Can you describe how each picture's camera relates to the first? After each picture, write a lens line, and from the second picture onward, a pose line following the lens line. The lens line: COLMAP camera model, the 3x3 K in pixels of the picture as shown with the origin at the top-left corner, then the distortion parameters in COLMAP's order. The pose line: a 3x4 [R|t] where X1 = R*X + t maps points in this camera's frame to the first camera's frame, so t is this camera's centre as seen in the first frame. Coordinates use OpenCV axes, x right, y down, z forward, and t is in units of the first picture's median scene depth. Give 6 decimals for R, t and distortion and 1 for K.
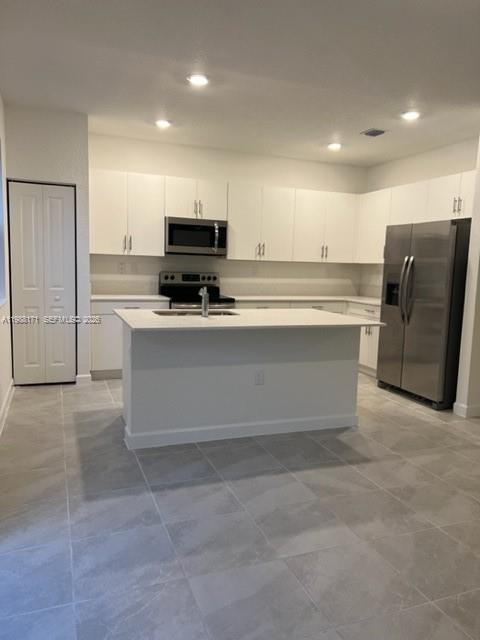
lens RADIAL K [[479.0, 0, 240.0], [0, 479.0, 320.0], [0, 0, 1]] dist [0.004512, -0.001613]
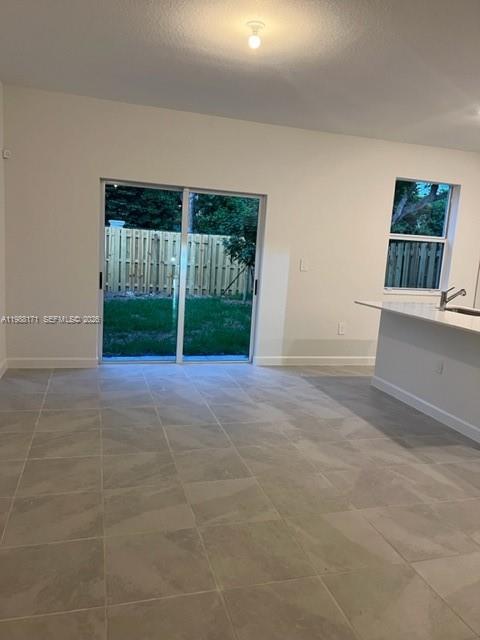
lens RADIAL K [[479.0, 0, 240.0], [0, 479.0, 320.0], [0, 0, 1]] dist [0.004512, -0.001613]
pose [[-0.075500, 0.110154, -0.991043, 0.884015], [-0.185224, 0.975033, 0.122485, -0.028887], [0.979792, 0.192812, -0.053212, 0.429757]]
